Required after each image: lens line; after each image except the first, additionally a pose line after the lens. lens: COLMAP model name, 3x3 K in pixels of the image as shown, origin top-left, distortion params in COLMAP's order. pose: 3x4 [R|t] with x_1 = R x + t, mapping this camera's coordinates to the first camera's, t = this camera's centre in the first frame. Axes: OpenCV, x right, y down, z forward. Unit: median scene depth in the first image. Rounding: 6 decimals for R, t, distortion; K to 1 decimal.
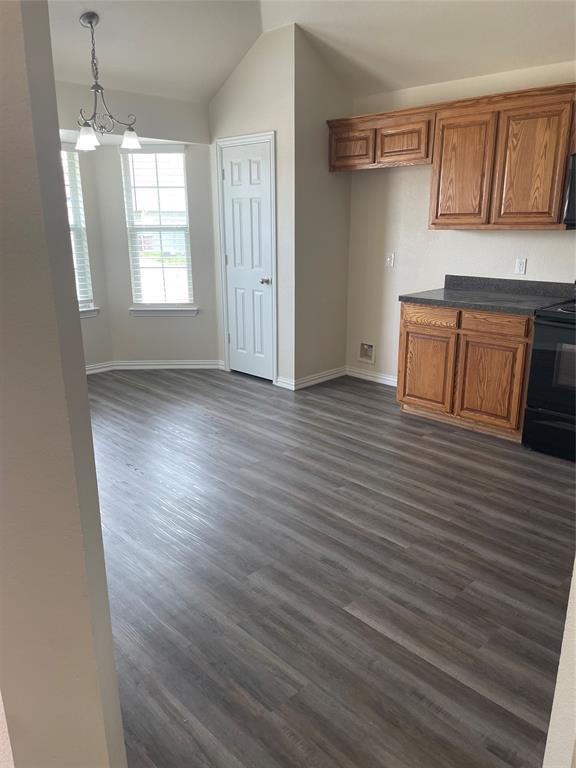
lens RADIAL K [[582.8, 0, 287.5], [0, 582.8, 381.0], [0, 0, 1]] dist [0.091602, -0.123870]
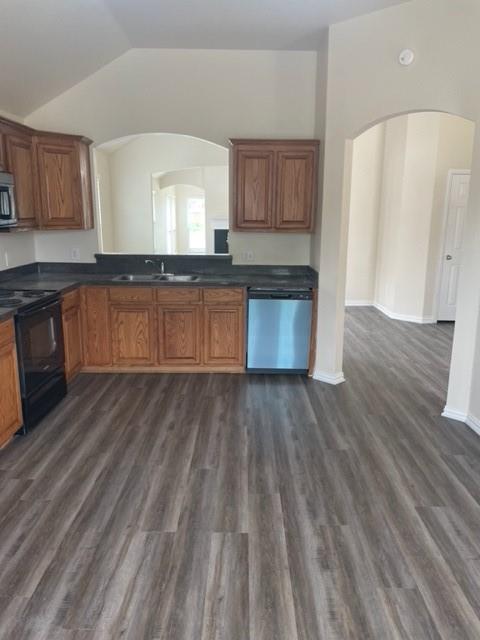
lens RADIAL K [[485.6, 0, 243.5], [0, 485.6, 318.4], [0, 0, 1]] dist [0.091602, -0.123870]
pose [[-0.718129, -0.145073, 0.680621, -0.434103], [0.187940, 0.901259, 0.390399, -0.332743], [-0.670052, 0.408272, -0.619955, 1.138150]]
